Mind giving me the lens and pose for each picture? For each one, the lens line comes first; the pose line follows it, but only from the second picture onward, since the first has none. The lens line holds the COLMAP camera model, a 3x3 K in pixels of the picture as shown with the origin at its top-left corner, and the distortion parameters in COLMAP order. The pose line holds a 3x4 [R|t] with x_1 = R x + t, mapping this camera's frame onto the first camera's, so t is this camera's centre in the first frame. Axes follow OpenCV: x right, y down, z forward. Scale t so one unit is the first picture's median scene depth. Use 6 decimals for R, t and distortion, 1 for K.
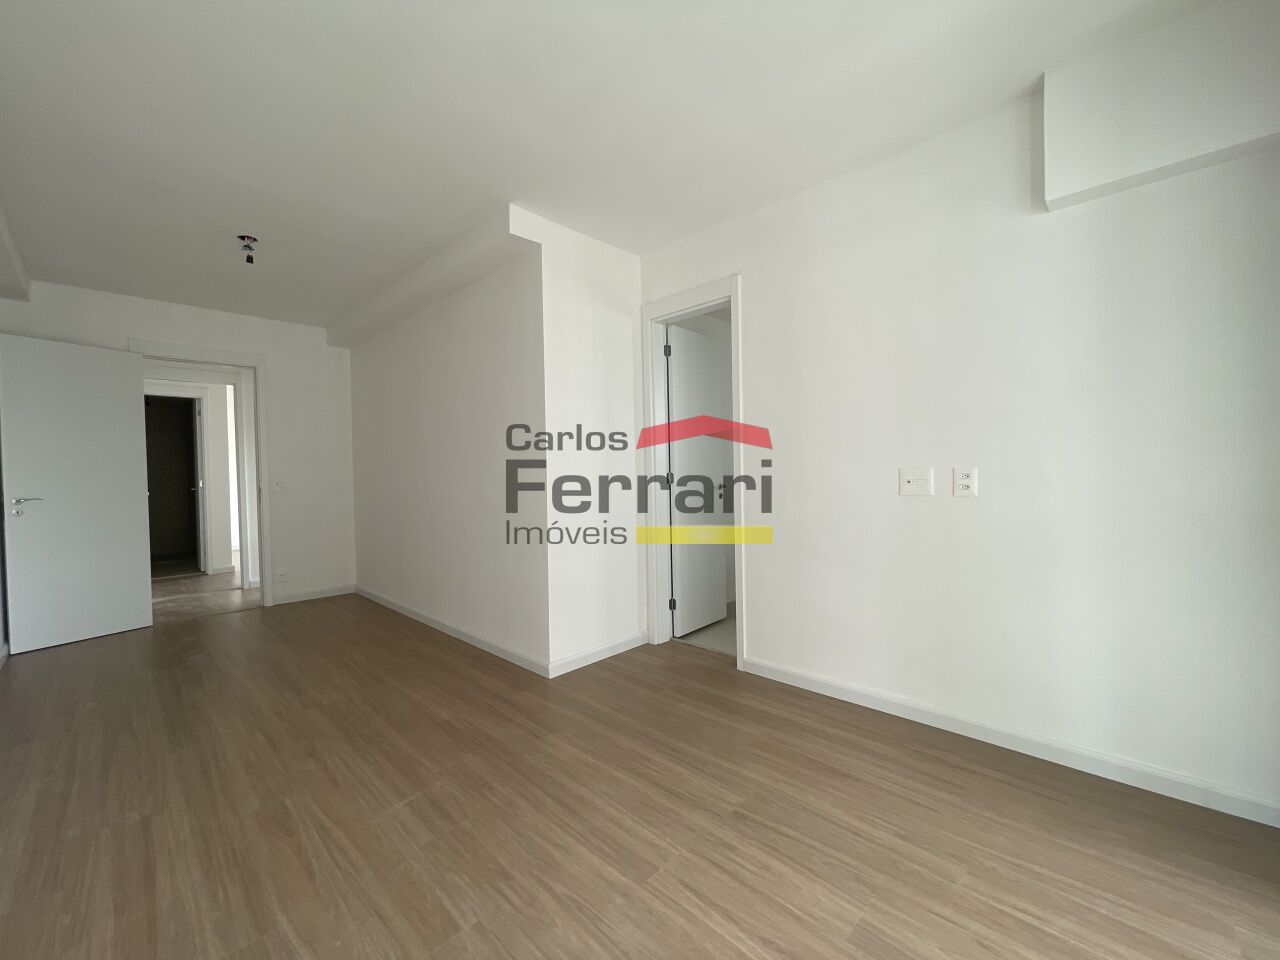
lens RADIAL K [[512.8, 0, 641.3], [0, 512.8, 481.2], [0, 0, 1]] dist [0.001589, 0.000156]
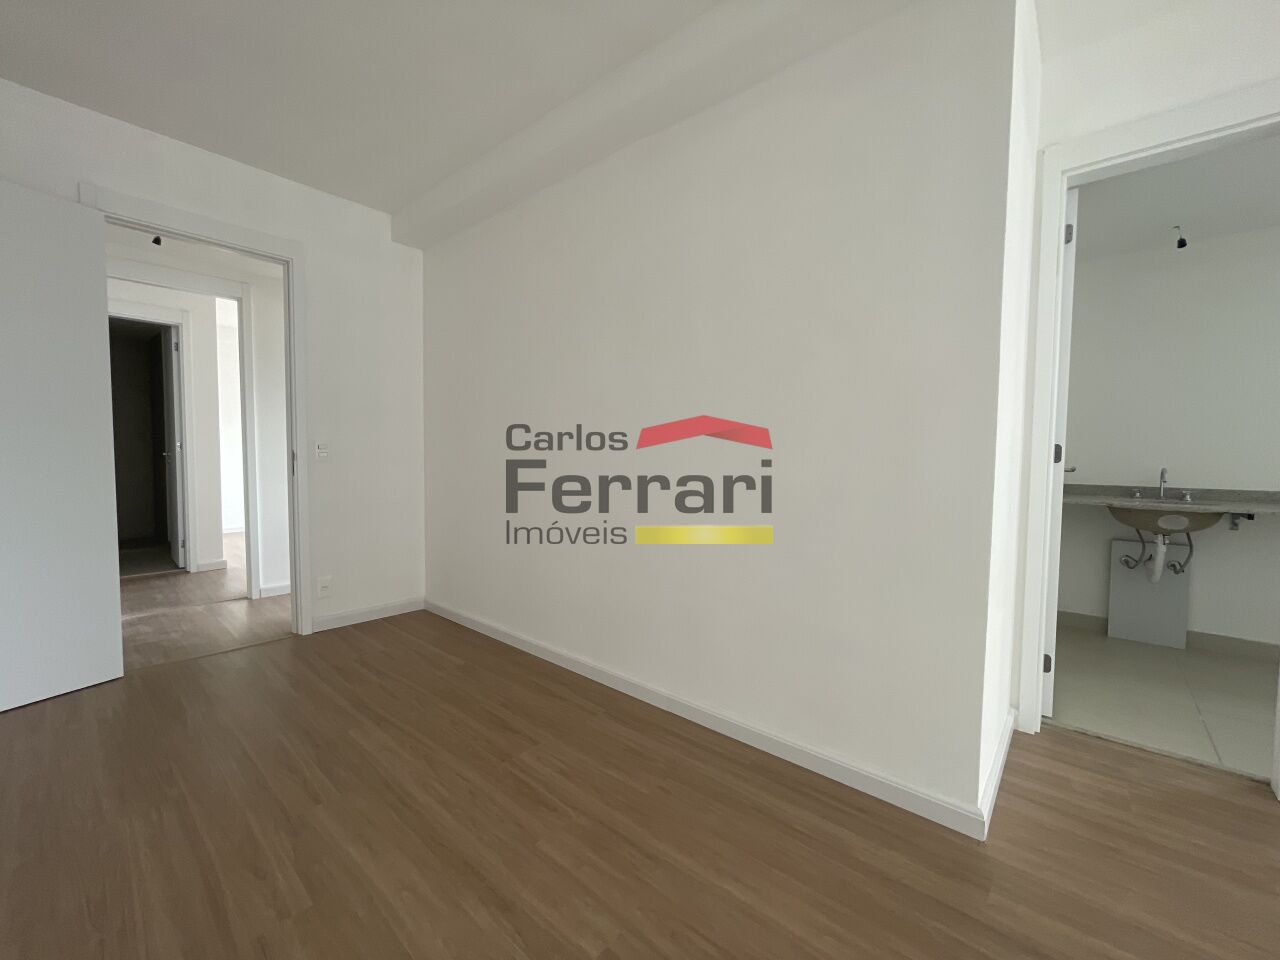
lens RADIAL K [[512.8, 0, 641.3], [0, 512.8, 481.2], [0, 0, 1]] dist [0.001589, 0.000156]
pose [[0.997870, 0.026333, 0.059678, -0.318976], [-0.028328, 0.999059, 0.032842, 0.014258], [-0.058757, -0.034463, 0.997677, 0.306112]]
